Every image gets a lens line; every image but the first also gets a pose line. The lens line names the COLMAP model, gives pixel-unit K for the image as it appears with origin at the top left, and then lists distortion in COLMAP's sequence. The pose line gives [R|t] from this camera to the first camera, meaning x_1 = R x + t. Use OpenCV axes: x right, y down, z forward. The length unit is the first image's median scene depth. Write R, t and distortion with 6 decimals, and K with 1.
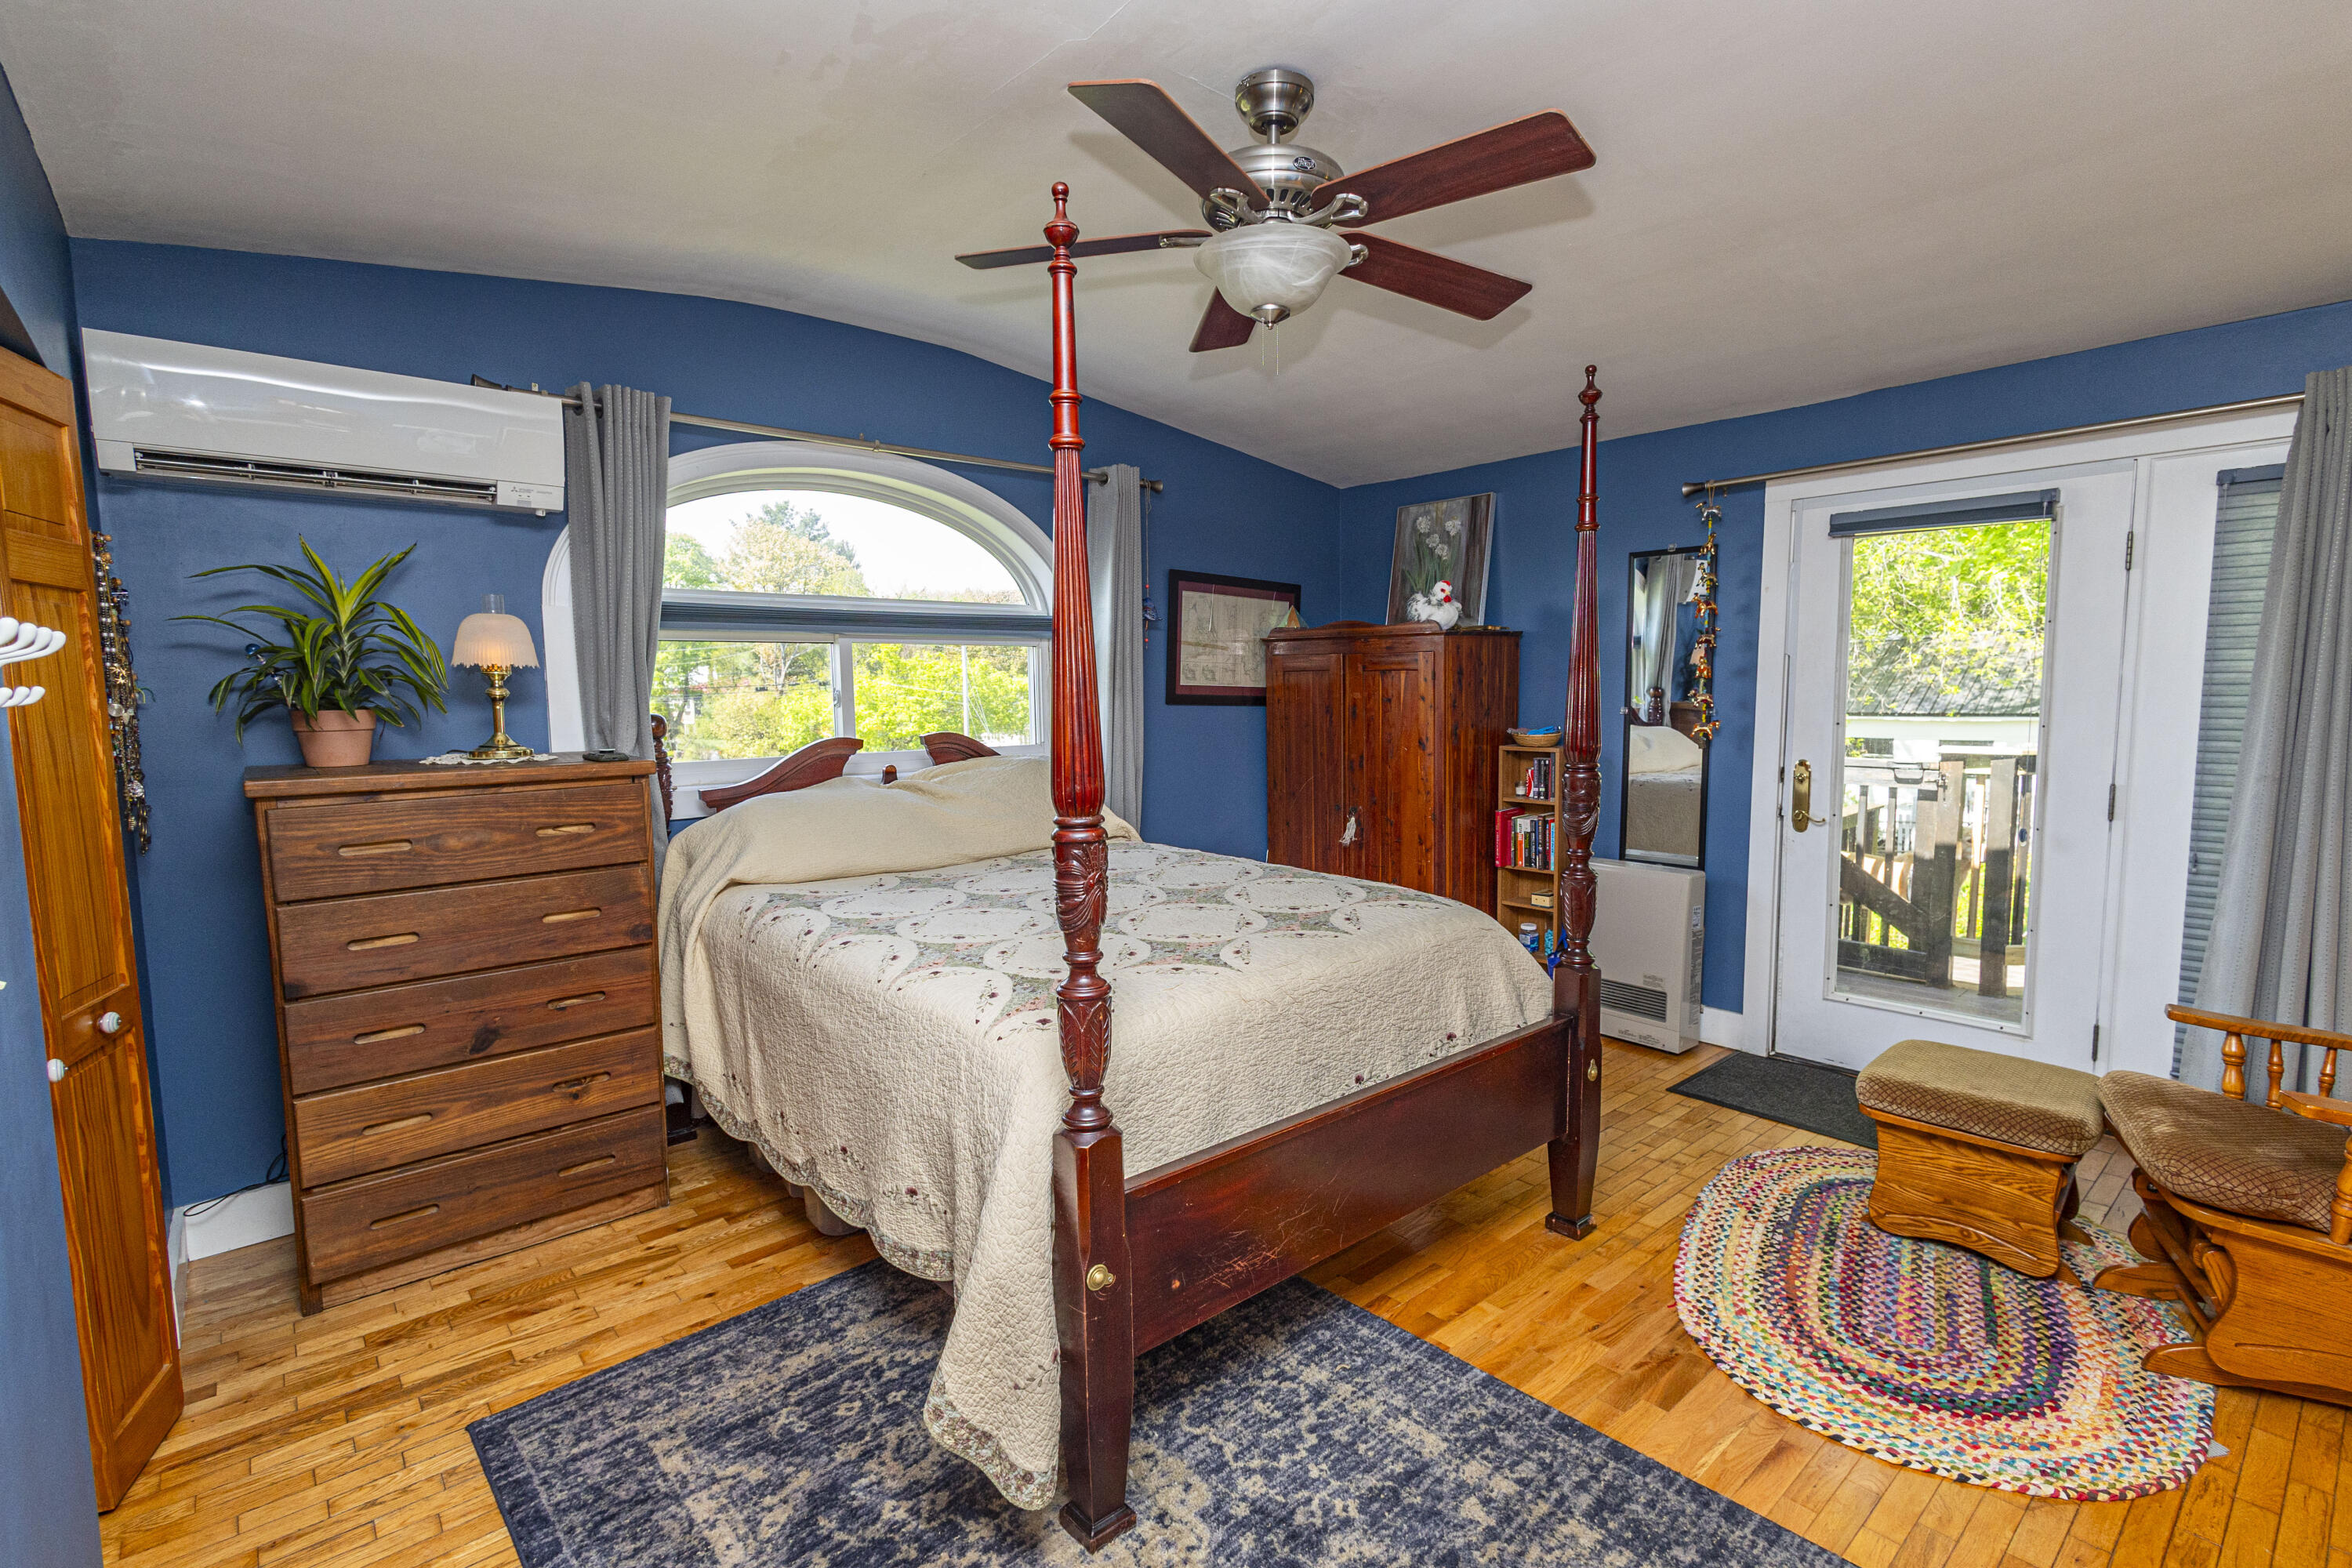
lens RADIAL K [[1080.6, 0, 1173.4], [0, 1080.6, 790.0], [0, 0, 1]] dist [0.009658, 0.000228]
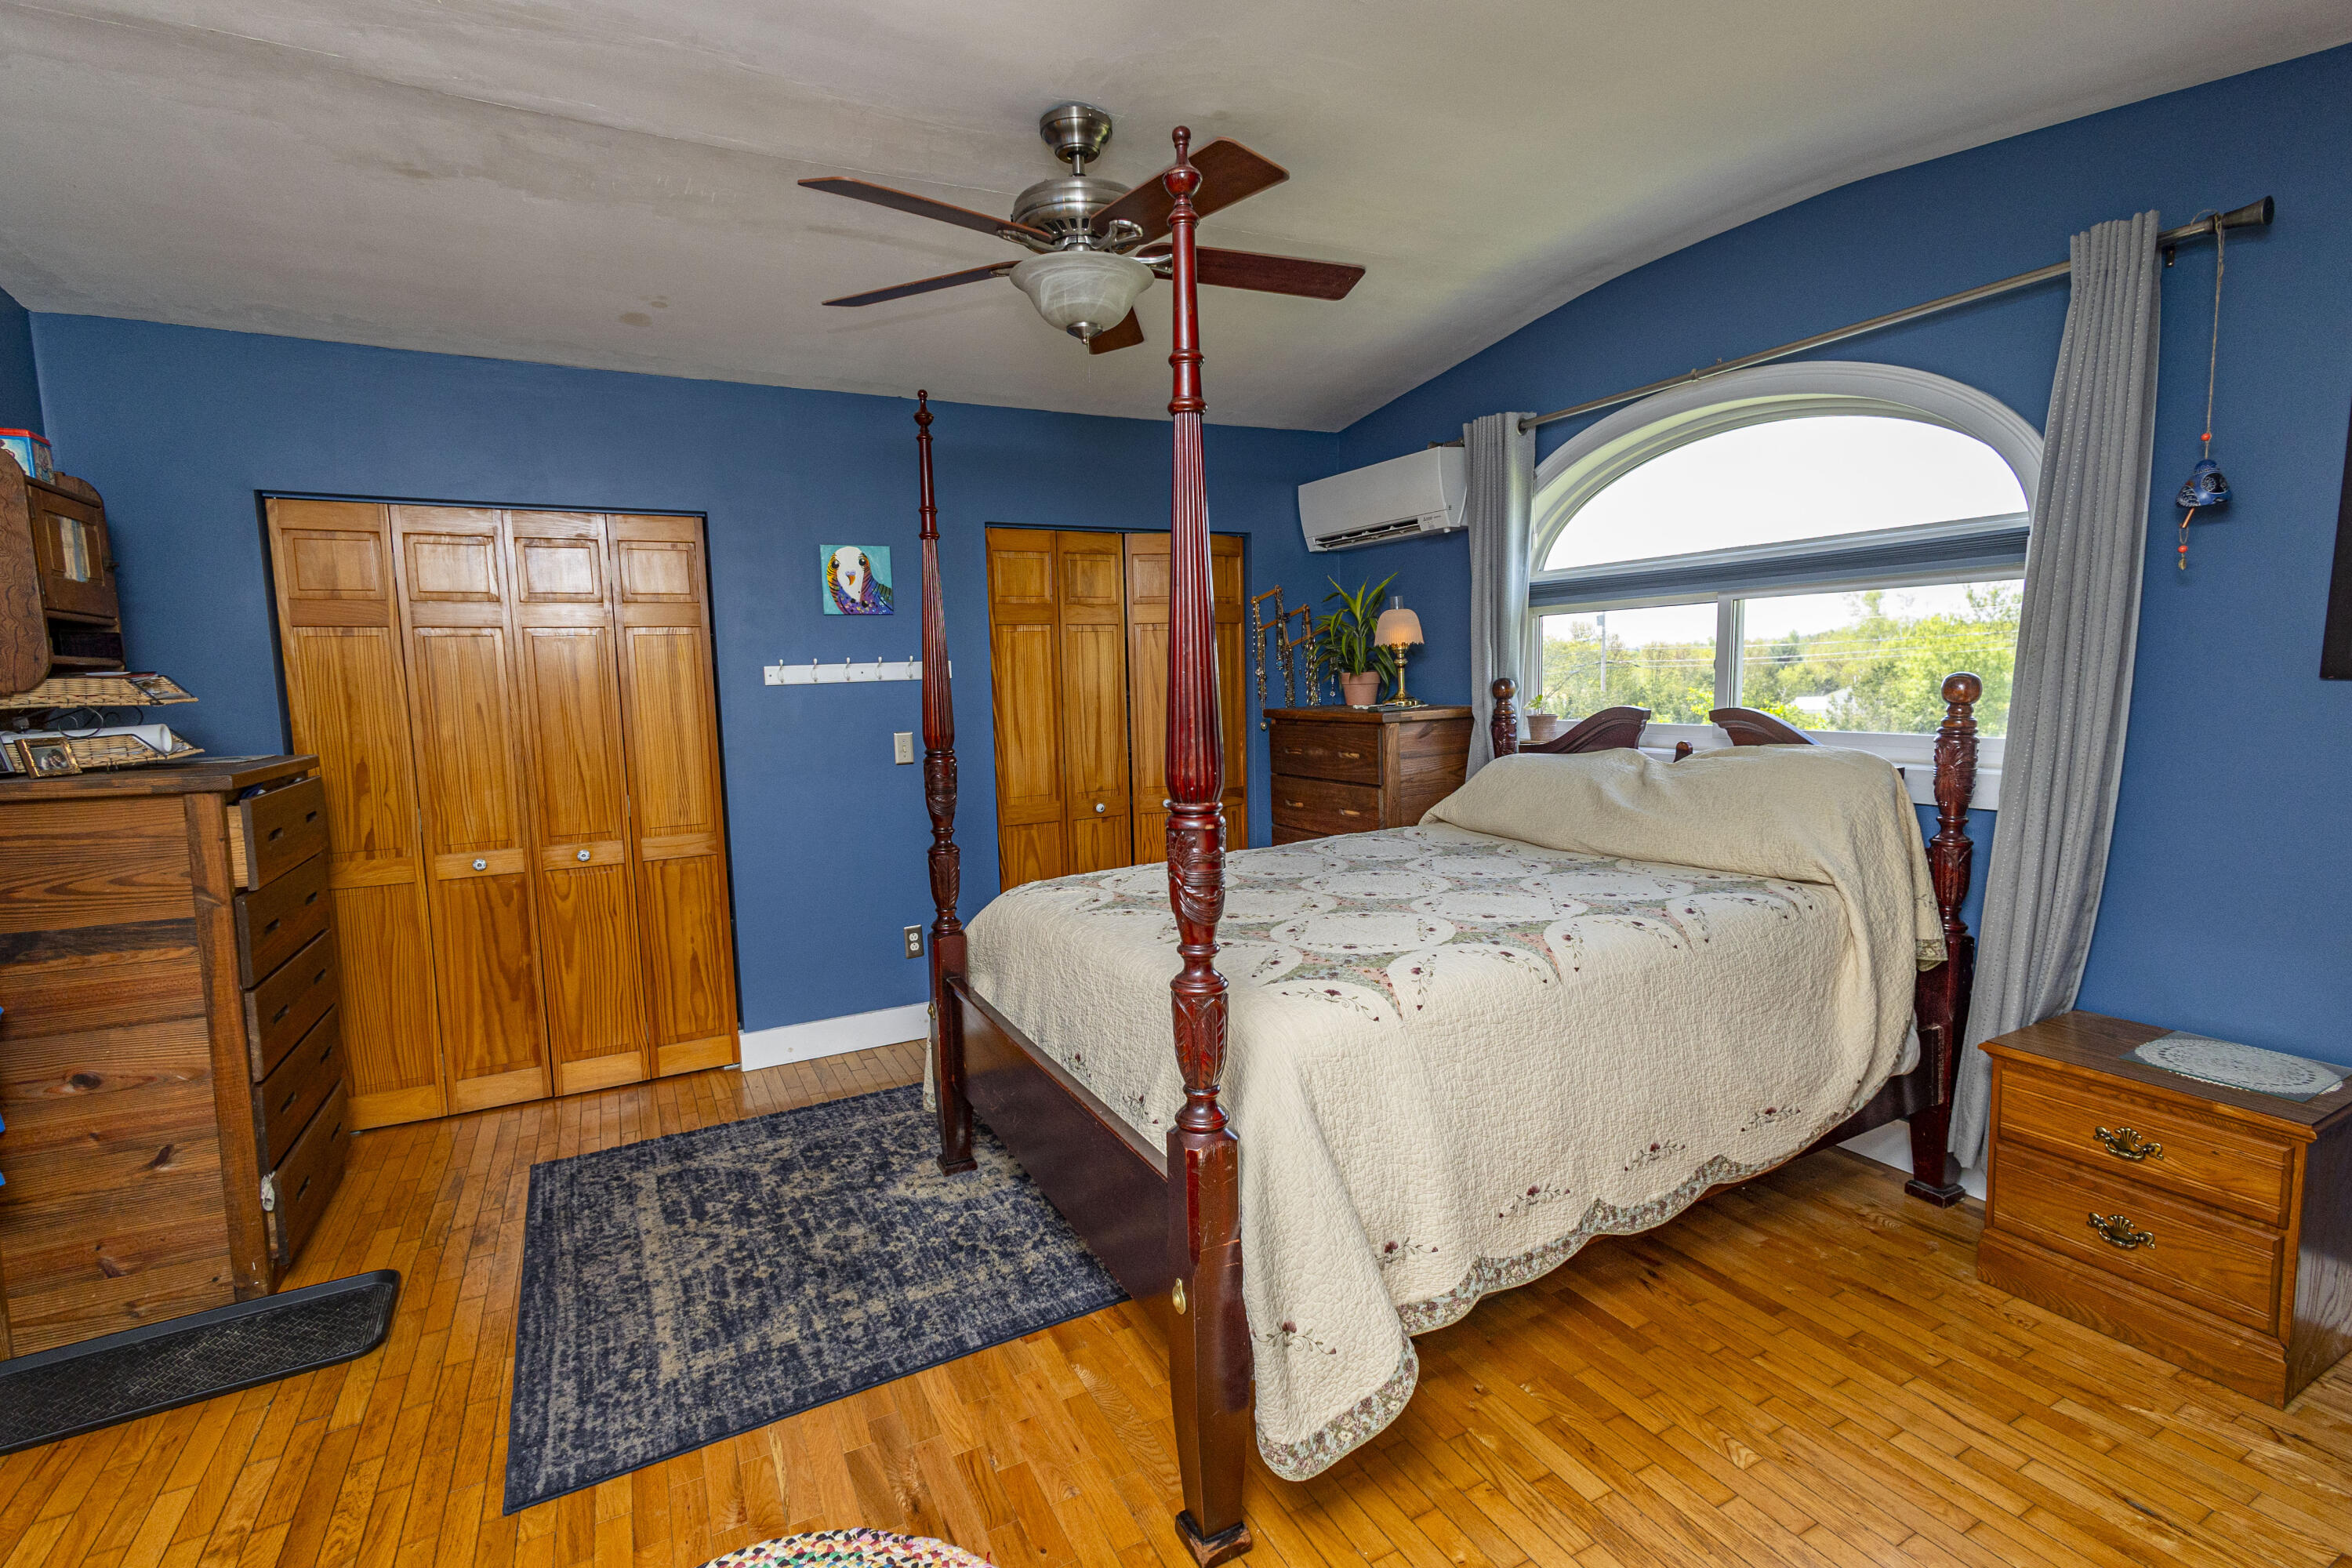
lens RADIAL K [[1080.6, 0, 1177.4], [0, 1080.6, 781.5], [0, 0, 1]] dist [0.009658, 0.000228]
pose [[-0.227204, 0.115953, -0.966919, 1.246279], [-0.068056, 0.988568, 0.134541, -0.147727], [0.971466, 0.096373, -0.216716, 1.447783]]
